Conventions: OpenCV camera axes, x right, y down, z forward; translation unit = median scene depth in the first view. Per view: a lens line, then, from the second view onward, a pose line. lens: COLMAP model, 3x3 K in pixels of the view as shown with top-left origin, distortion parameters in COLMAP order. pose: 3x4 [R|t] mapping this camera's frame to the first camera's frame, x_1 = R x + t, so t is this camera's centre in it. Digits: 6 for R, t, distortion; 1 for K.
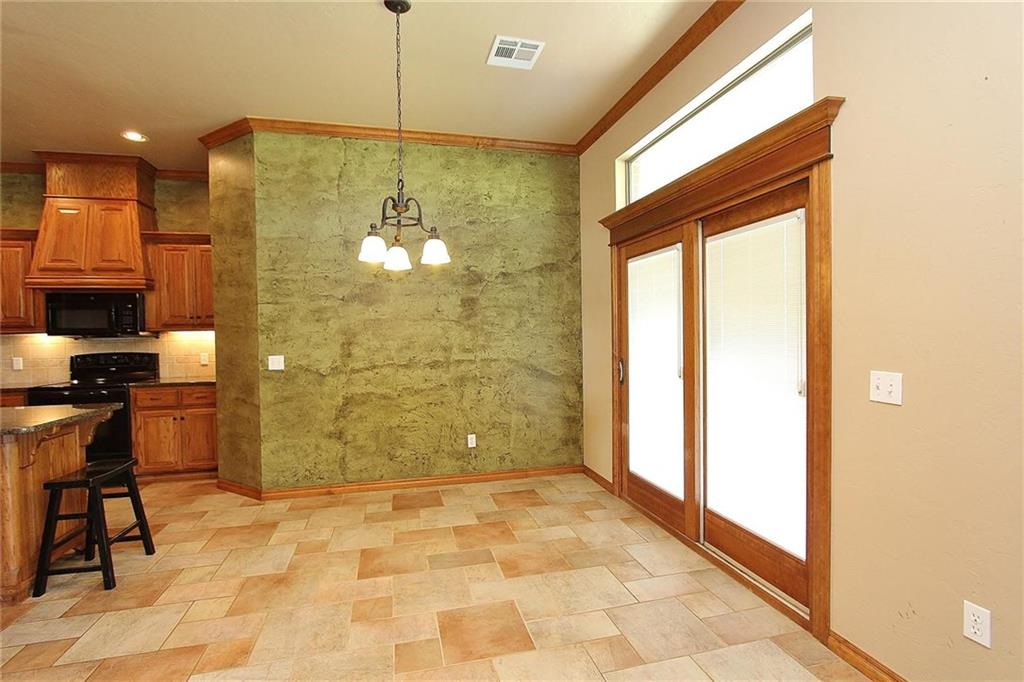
lens RADIAL K [[473.5, 0, 507.5], [0, 473.5, 342.8], [0, 0, 1]] dist [-0.019434, 0.003939]
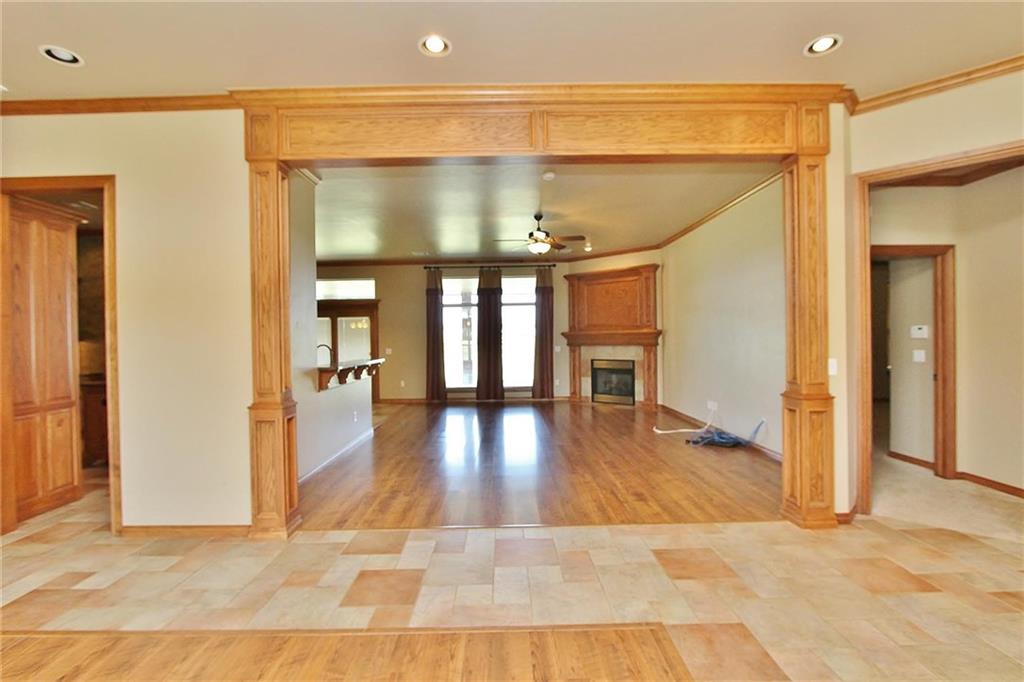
lens RADIAL K [[473.5, 0, 508.9], [0, 473.5, 338.5], [0, 0, 1]] dist [-0.019434, 0.003939]
pose [[0.220231, 0.014059, 0.975346, -2.054594], [0.030054, 0.999324, -0.021190, 0.045361], [-0.974985, 0.033980, 0.219659, -0.782405]]
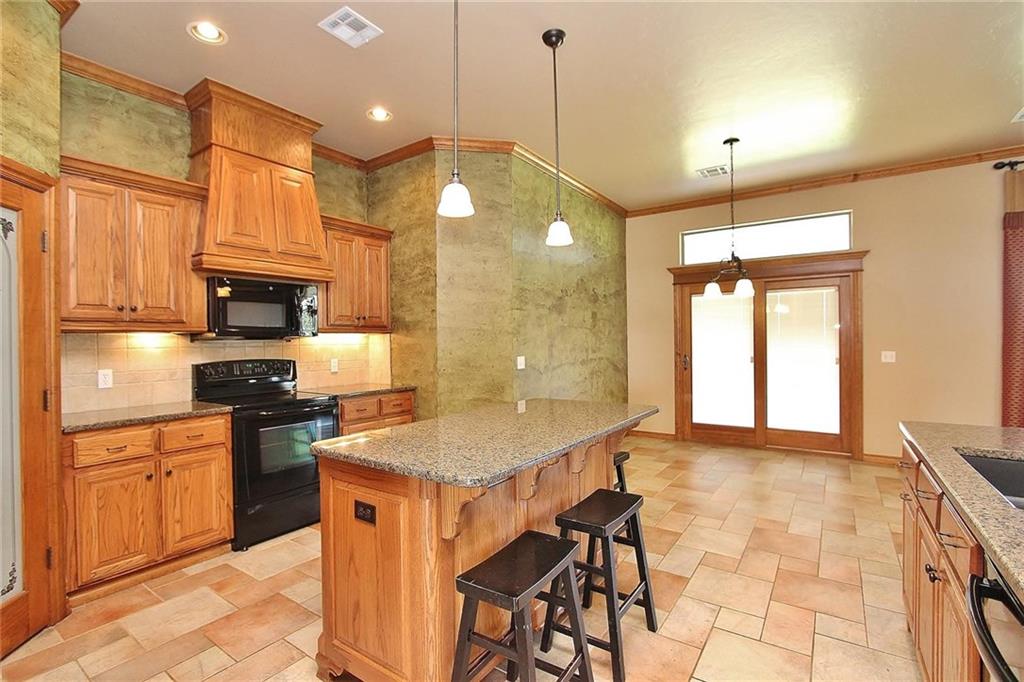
lens RADIAL K [[473.5, 0, 510.3], [0, 473.5, 340.6], [0, 0, 1]] dist [-0.019434, 0.003939]
pose [[0.749070, 0.006913, 0.662455, -1.226363], [0.011507, 0.999659, -0.023443, 0.015545], [-0.662391, 0.025183, 0.748735, 0.170563]]
